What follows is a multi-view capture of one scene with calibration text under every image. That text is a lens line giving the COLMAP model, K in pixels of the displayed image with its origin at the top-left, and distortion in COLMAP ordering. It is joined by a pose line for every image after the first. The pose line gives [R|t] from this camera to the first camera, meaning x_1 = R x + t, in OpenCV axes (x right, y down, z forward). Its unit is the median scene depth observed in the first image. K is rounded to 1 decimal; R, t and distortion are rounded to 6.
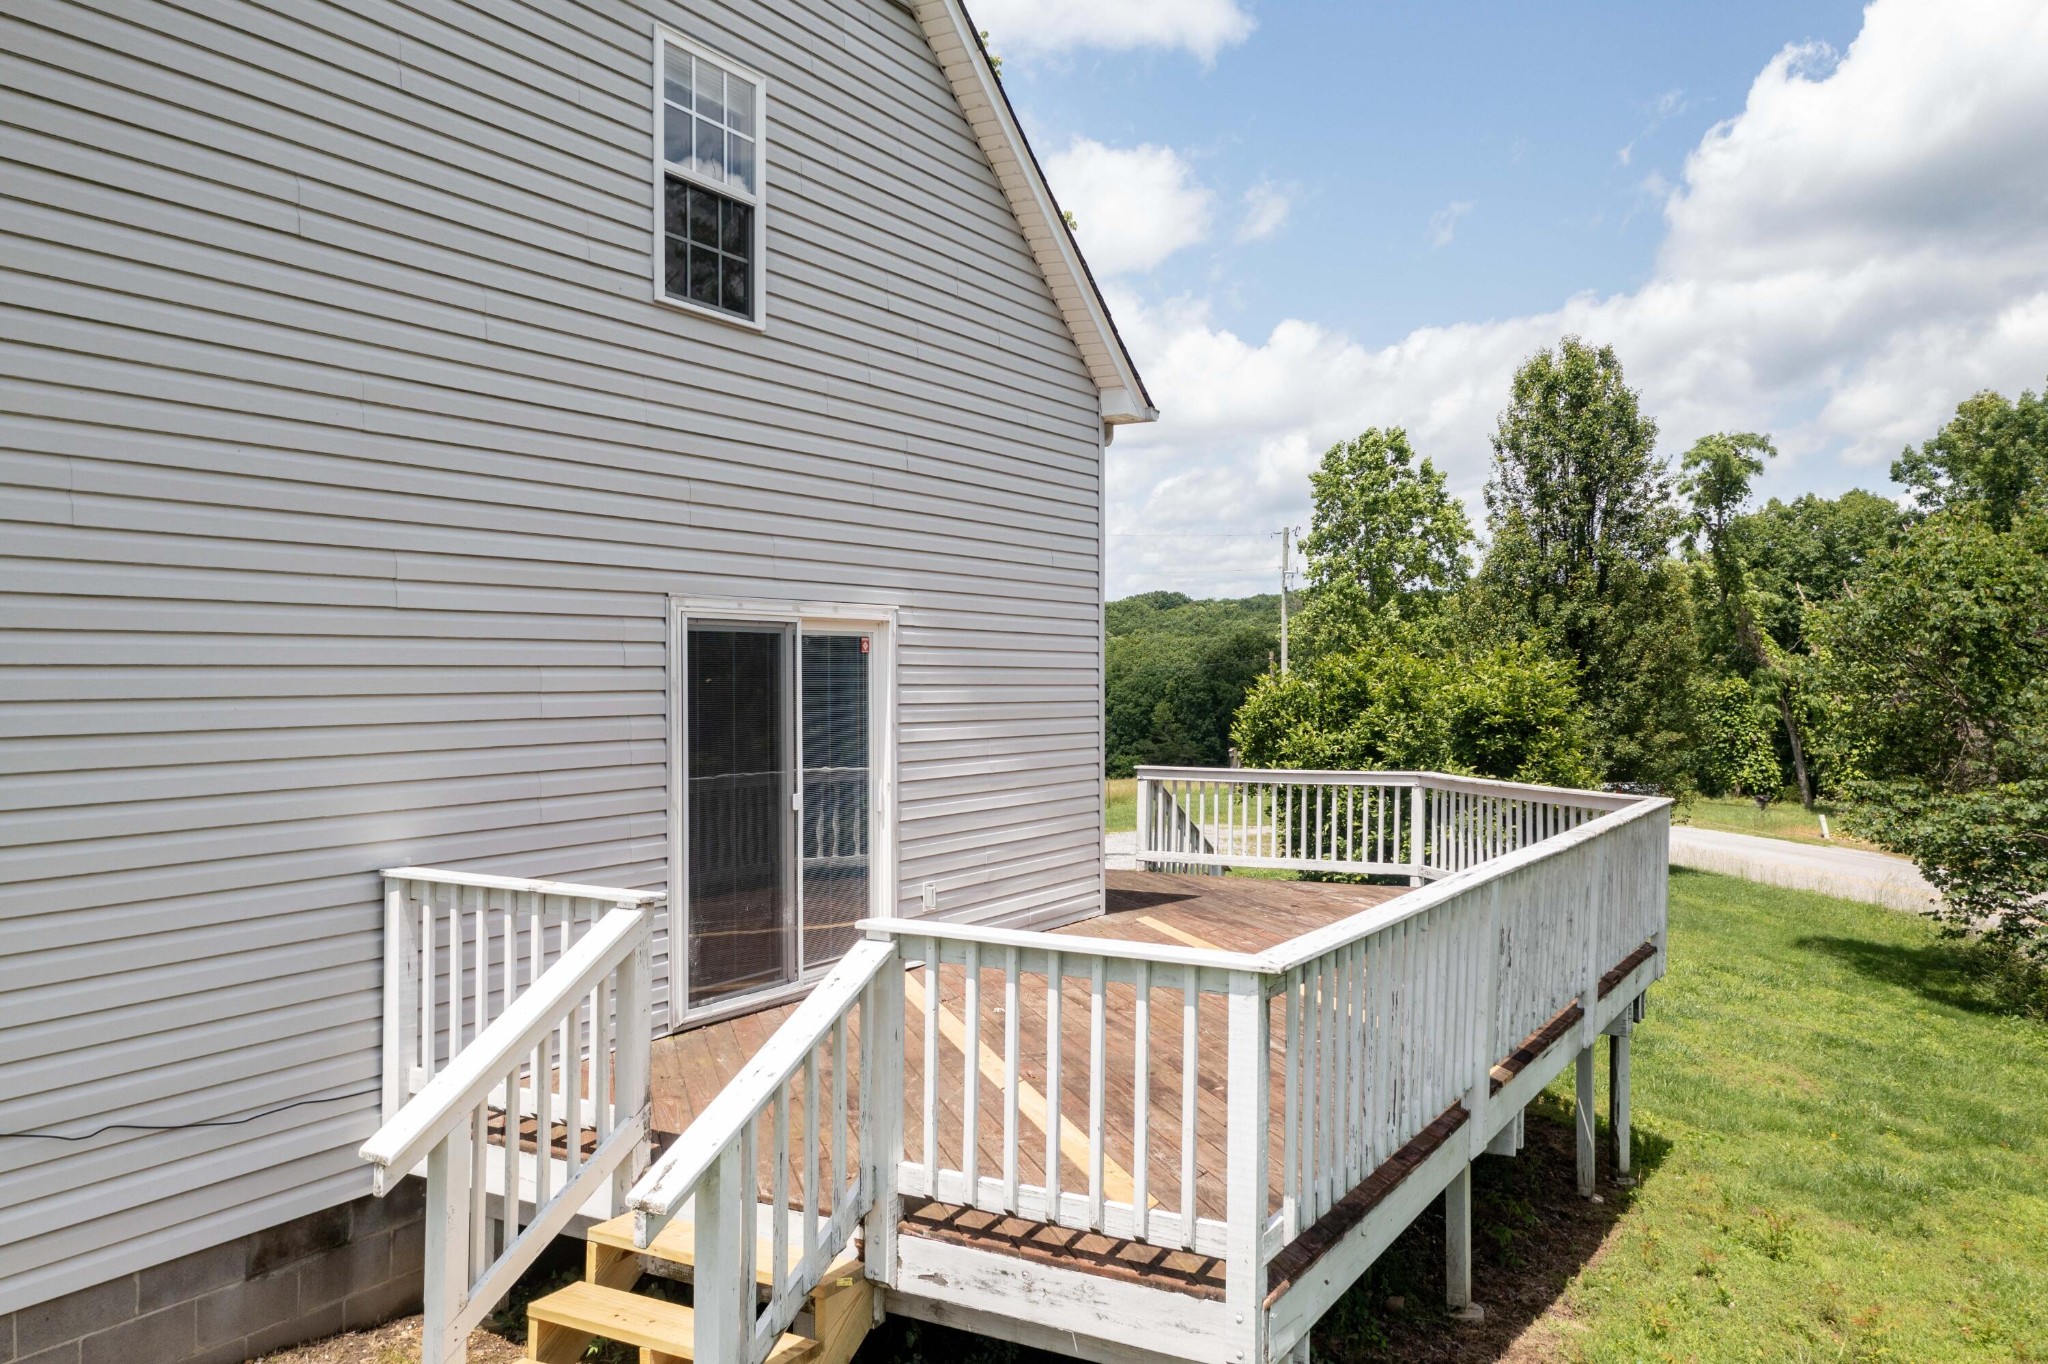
lens RADIAL K [[1583.5, 0, 1024.0], [0, 1583.5, 682.0], [0, 0, 1]] dist [0.000438, 0.050137]
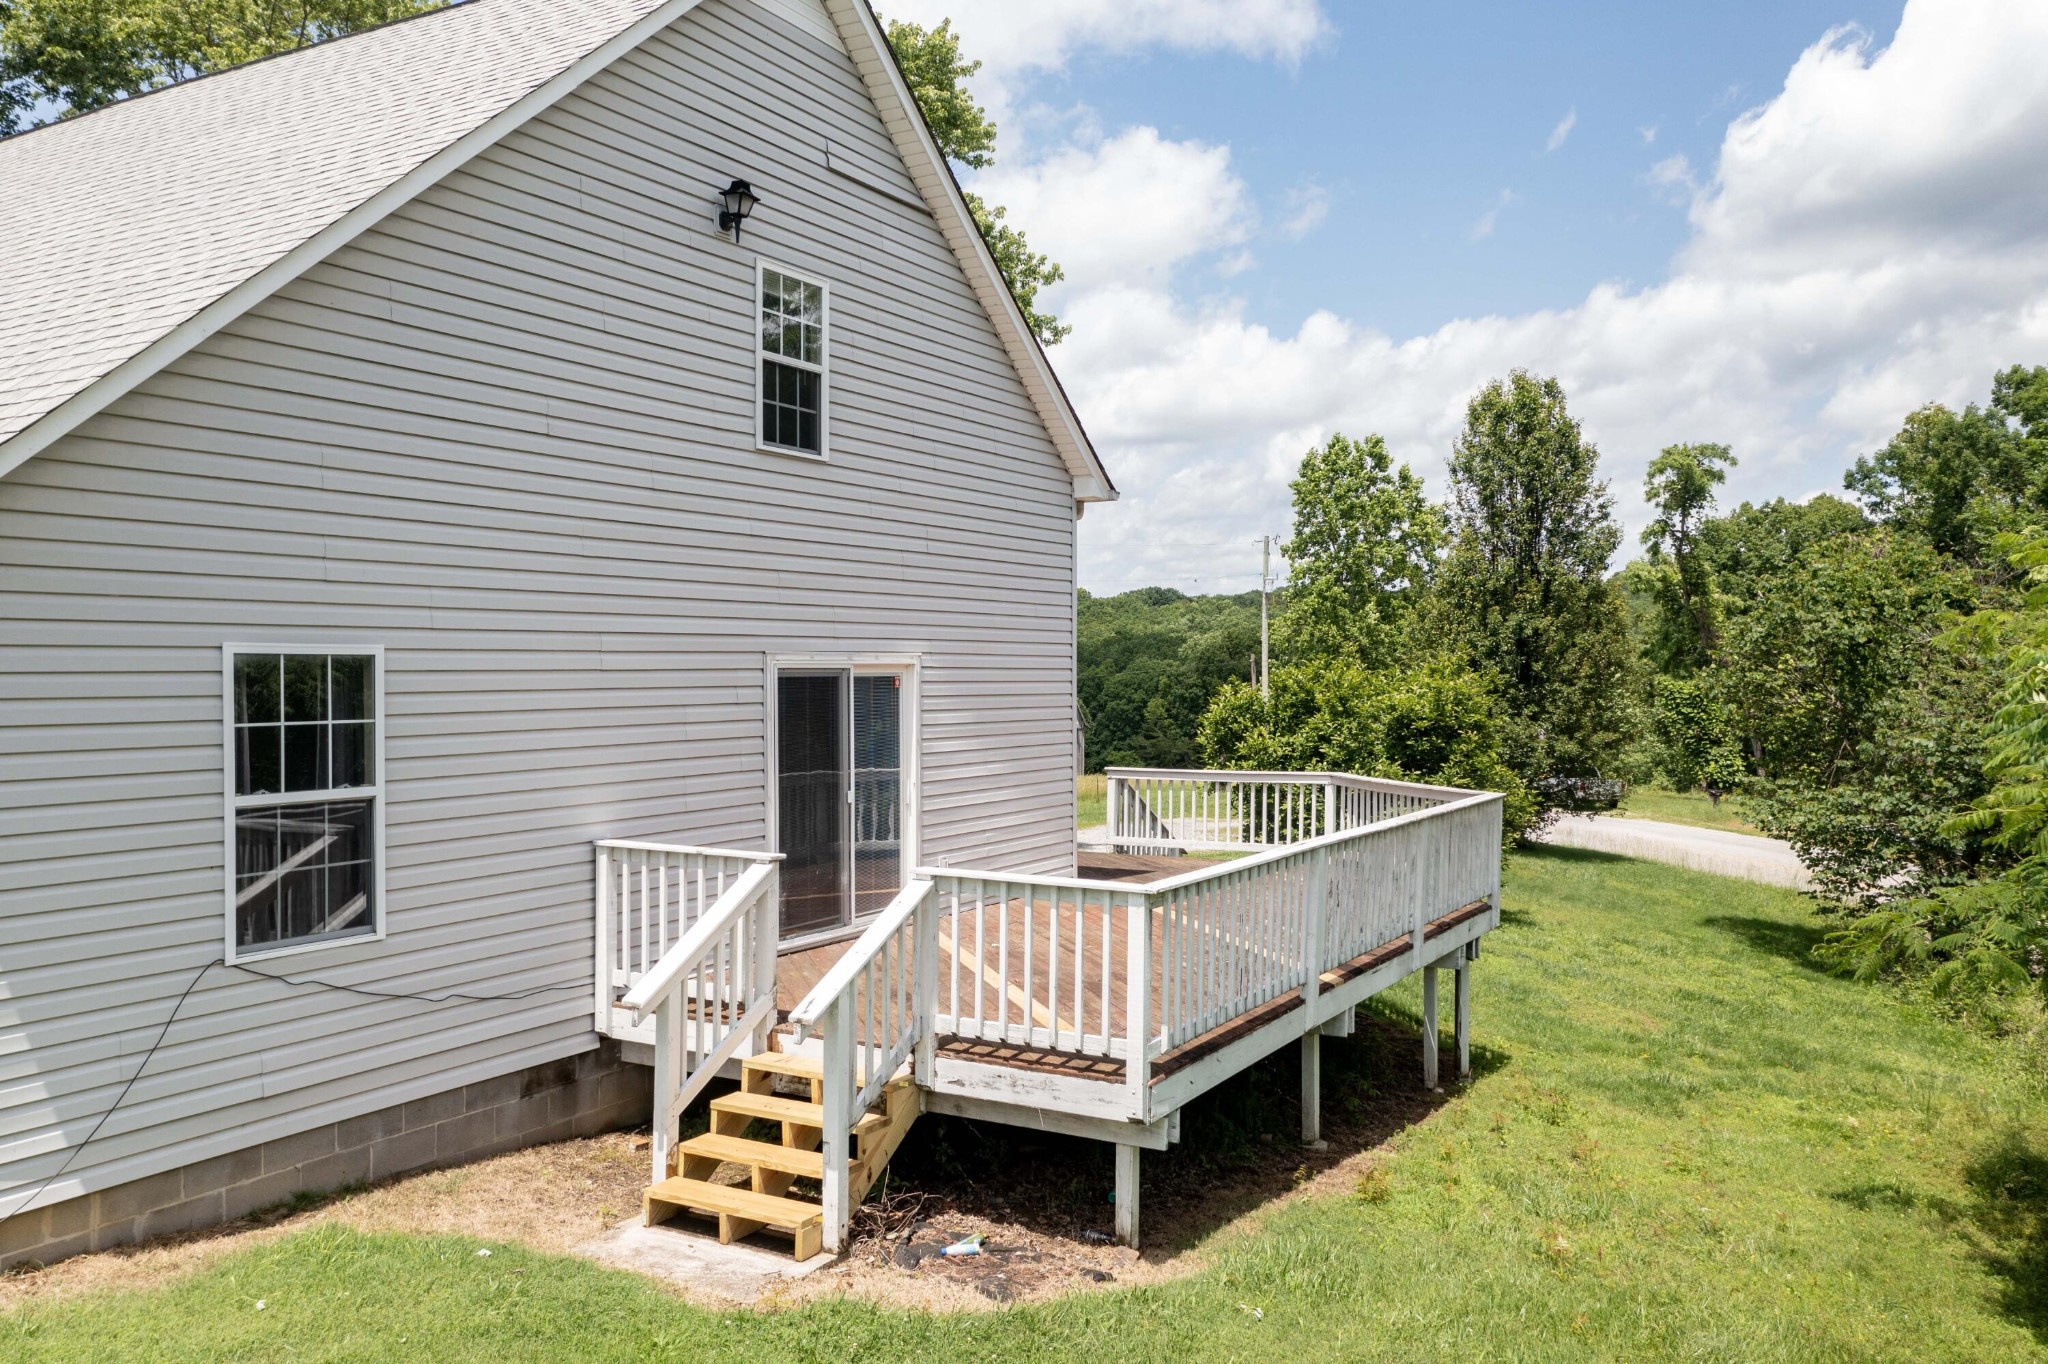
lens RADIAL K [[1583.5, 0, 1024.0], [0, 1583.5, 682.0], [0, 0, 1]] dist [0.000438, 0.050137]
pose [[0.999994, -0.000630, 0.003292, 0.003768], [0.000619, 0.999994, 0.003285, -0.022909], [-0.003294, -0.003283, 0.999989, -0.303636]]
